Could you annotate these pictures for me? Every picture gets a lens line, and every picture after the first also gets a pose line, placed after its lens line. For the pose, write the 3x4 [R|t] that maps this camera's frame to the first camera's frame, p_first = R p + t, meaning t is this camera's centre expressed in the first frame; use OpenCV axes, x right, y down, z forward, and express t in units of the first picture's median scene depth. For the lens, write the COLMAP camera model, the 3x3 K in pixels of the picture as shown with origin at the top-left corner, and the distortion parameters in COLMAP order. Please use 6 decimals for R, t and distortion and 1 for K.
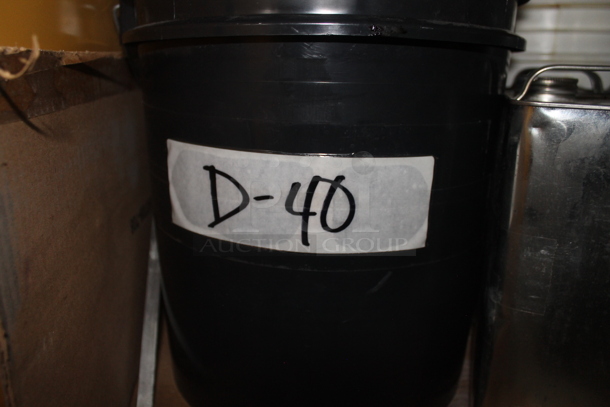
lens RADIAL K [[520.6, 0, 305.0], [0, 520.6, 203.5], [0, 0, 1]] dist [-0.176896, 0.153468]
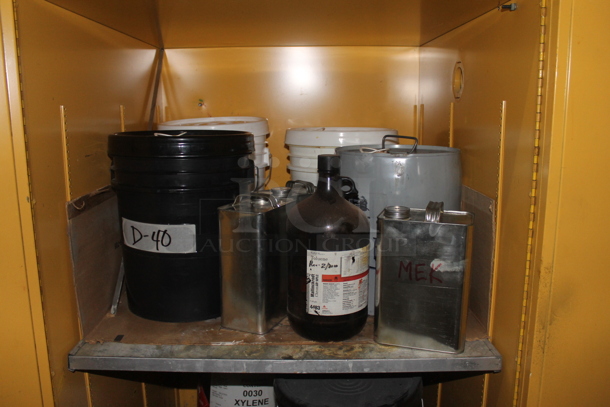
lens RADIAL K [[520.6, 0, 305.0], [0, 520.6, 203.5], [0, 0, 1]] dist [-0.176896, 0.153468]
pose [[0.997339, 0.012006, -0.071905, 1.178749], [-0.018909, 0.995192, -0.096097, 0.078887], [0.070405, 0.097201, 0.992771, -2.240169]]
